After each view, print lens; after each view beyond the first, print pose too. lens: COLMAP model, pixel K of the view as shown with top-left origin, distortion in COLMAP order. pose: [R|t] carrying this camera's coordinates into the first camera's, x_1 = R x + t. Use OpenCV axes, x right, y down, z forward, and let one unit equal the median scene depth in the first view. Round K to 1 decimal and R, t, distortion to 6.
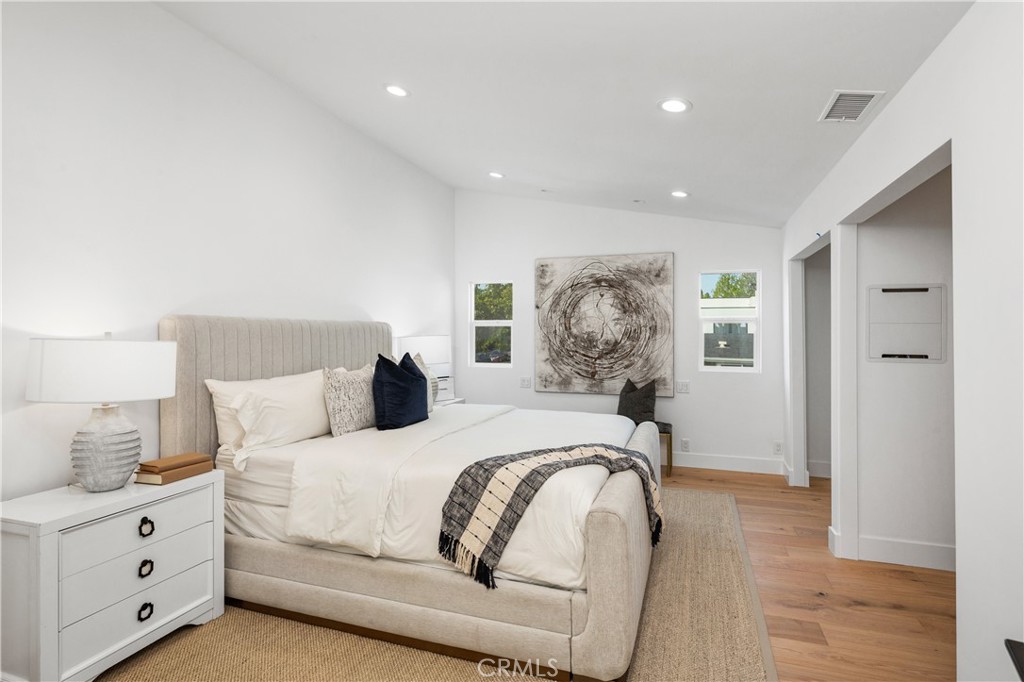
lens RADIAL K [[498.7, 0, 496.6], [0, 498.7, 334.9], [0, 0, 1]] dist [0.001704, 0.000468]
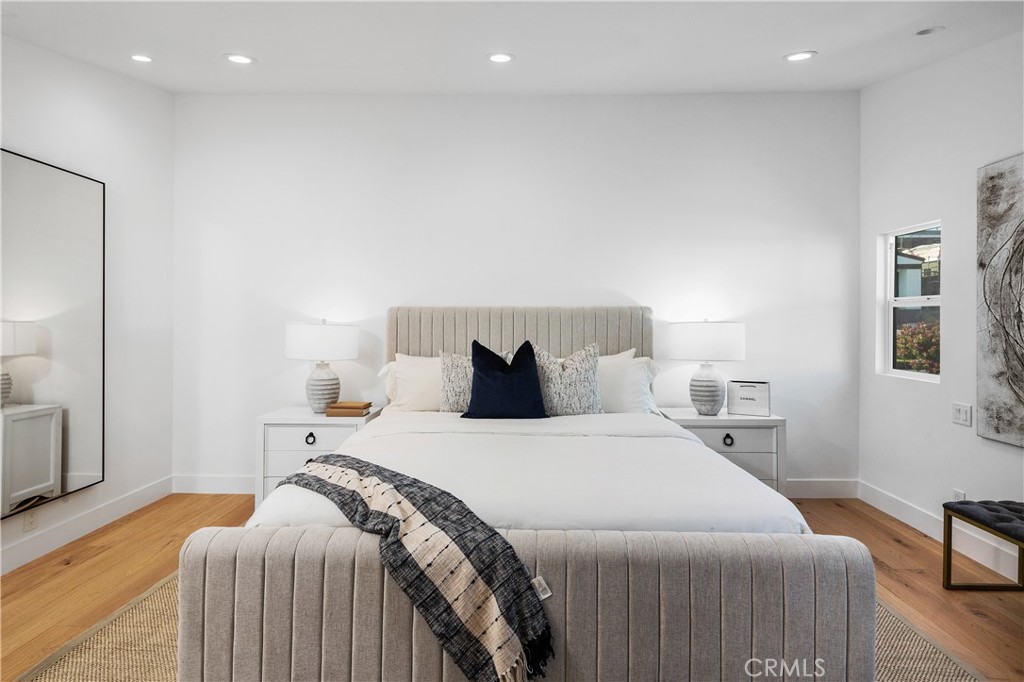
lens RADIAL K [[498.7, 0, 499.3], [0, 498.7, 326.0], [0, 0, 1]] dist [0.001704, 0.000468]
pose [[0.332166, 0.011353, -0.943153, 0.415133], [-0.001371, 0.999932, 0.011553, -0.001064], [0.943220, -0.002545, 0.332159, 0.417435]]
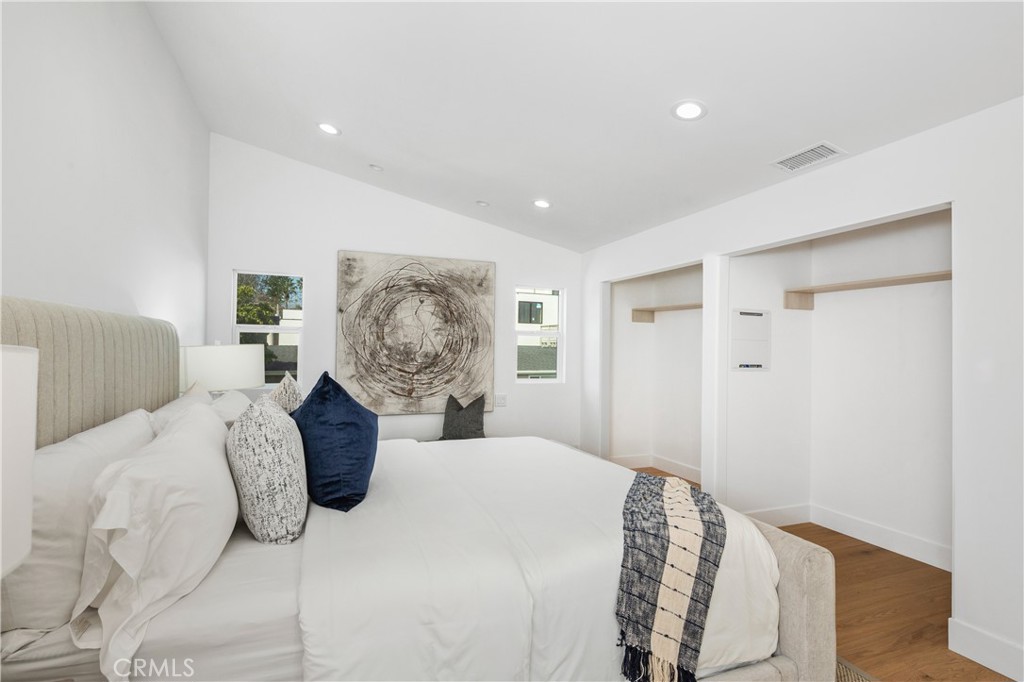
lens RADIAL K [[498.7, 0, 498.0], [0, 498.7, 344.7], [0, 0, 1]] dist [0.001704, 0.000468]
pose [[0.751145, 0.014023, 0.659988, -0.271528], [-0.010185, 0.999902, -0.009654, 0.003992], [-0.660059, 0.000529, 0.751214, 0.254538]]
